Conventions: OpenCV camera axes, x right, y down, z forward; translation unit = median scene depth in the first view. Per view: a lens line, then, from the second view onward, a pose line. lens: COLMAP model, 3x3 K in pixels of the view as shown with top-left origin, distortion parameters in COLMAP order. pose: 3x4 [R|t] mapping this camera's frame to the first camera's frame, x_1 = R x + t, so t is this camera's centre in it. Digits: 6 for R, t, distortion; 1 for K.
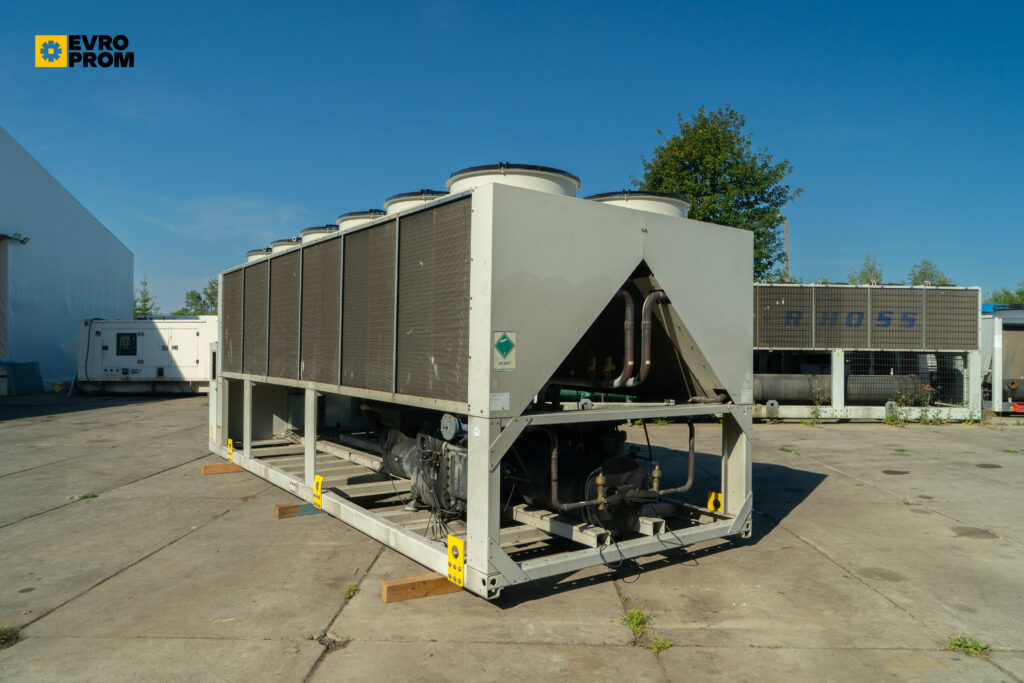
lens RADIAL K [[703.9, 0, 512.0], [0, 703.9, 341.5], [0, 0, 1]] dist [-0.022802, 0.006895]
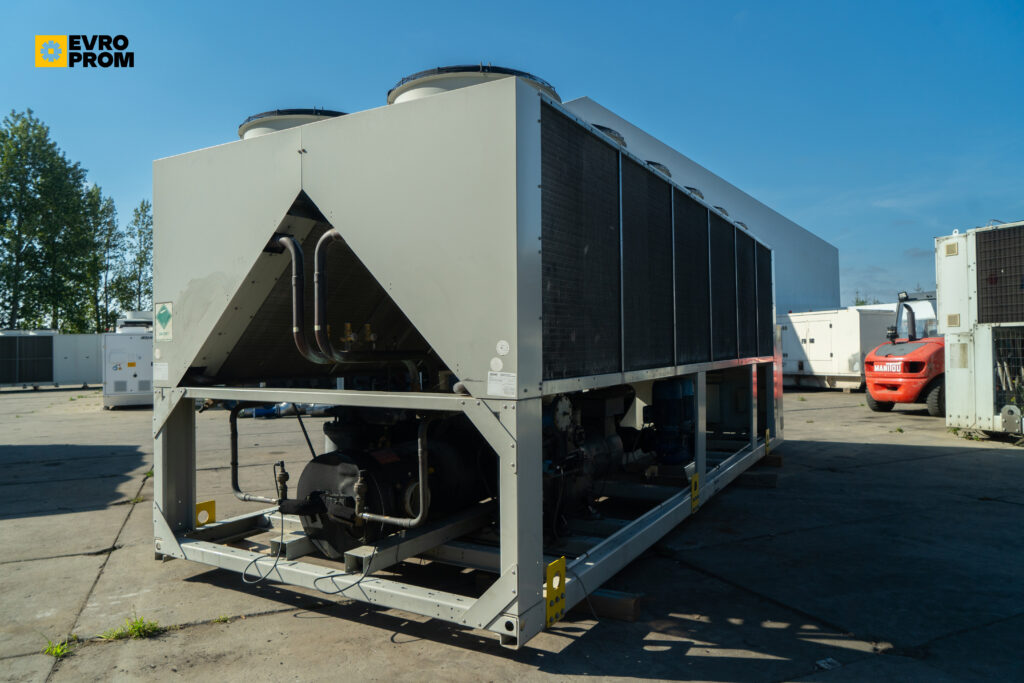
lens RADIAL K [[690.1, 0, 512.0], [0, 690.1, 341.5], [0, 0, 1]] dist [-0.007447, -0.001418]
pose [[0.402749, -0.028099, -0.914879, 0.942632], [0.027623, 0.999447, -0.018536, 0.063642], [0.914893, -0.017806, 0.403303, 0.904657]]
